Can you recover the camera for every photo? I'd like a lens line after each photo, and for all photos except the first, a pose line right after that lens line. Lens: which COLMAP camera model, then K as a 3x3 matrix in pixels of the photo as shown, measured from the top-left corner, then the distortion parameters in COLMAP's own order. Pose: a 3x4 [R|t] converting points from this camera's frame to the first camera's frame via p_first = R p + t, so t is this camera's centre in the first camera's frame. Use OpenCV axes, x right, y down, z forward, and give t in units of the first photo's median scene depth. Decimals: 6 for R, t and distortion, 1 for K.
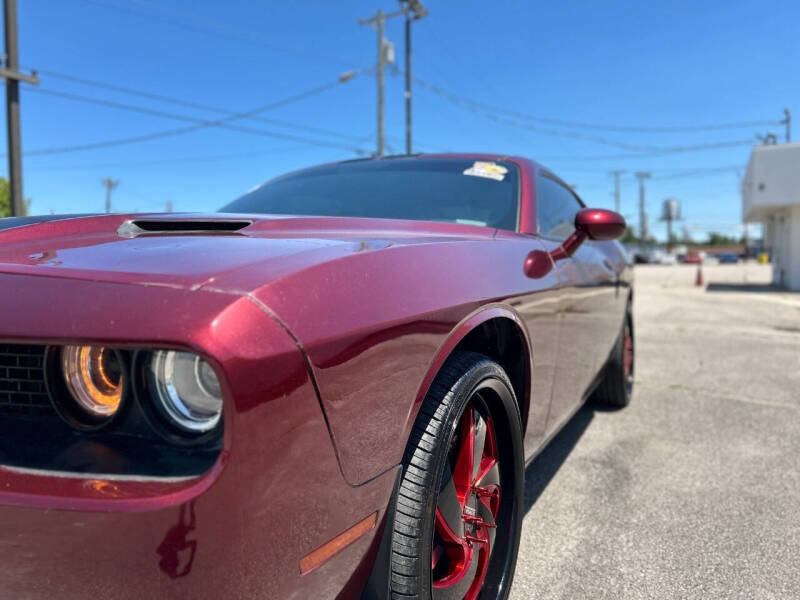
lens RADIAL K [[612.2, 0, 405.6], [0, 612.2, 294.1], [0, 0, 1]] dist [0.031412, -0.033706]
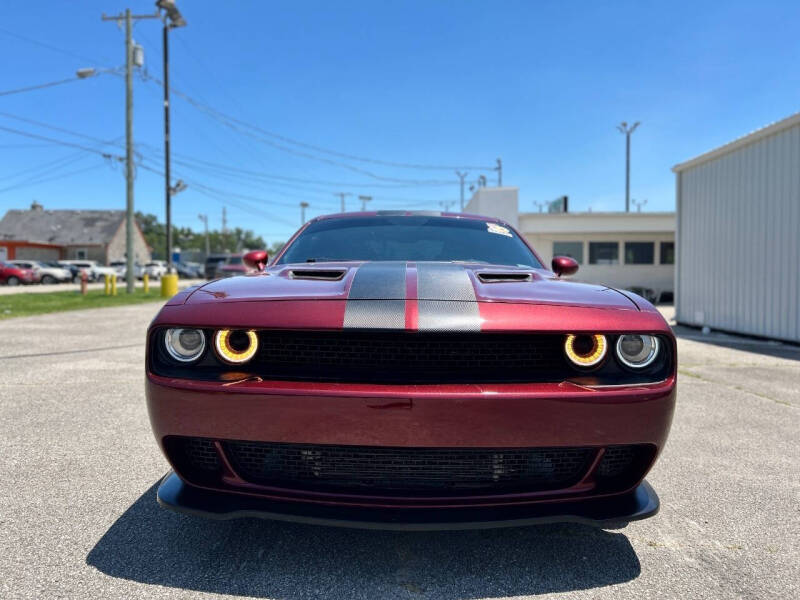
lens RADIAL K [[612.2, 0, 400.3], [0, 612.2, 302.7], [0, 0, 1]] dist [0.031412, -0.033706]
pose [[0.899642, -0.009199, 0.436532, -0.193960], [0.012388, 0.999913, -0.004457, -0.003767], [-0.436454, 0.009418, 0.899677, -0.069725]]
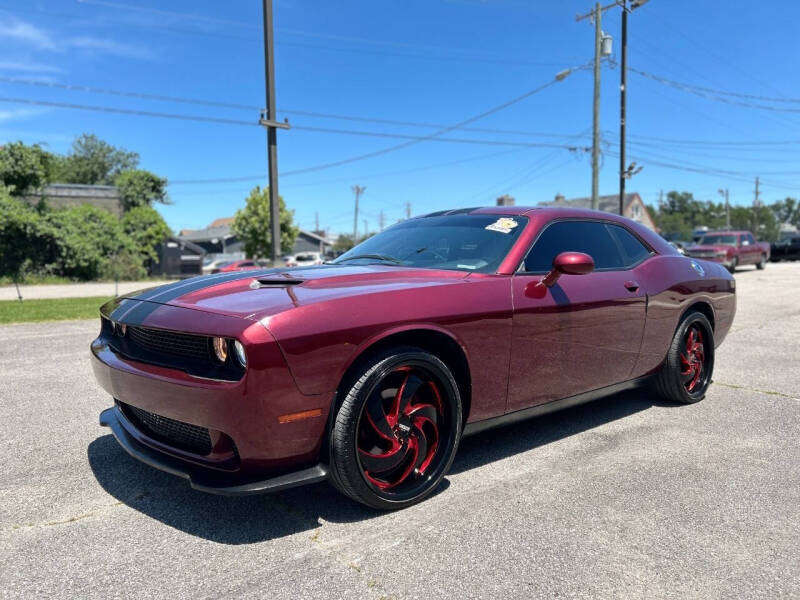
lens RADIAL K [[612.2, 0, 392.0], [0, 612.2, 303.6], [0, 0, 1]] dist [0.031412, -0.033706]
pose [[0.920789, 0.020579, -0.389517, 0.116255], [-0.010102, 0.999530, 0.028927, -0.013750], [0.389930, -0.022701, 0.920565, -0.113547]]
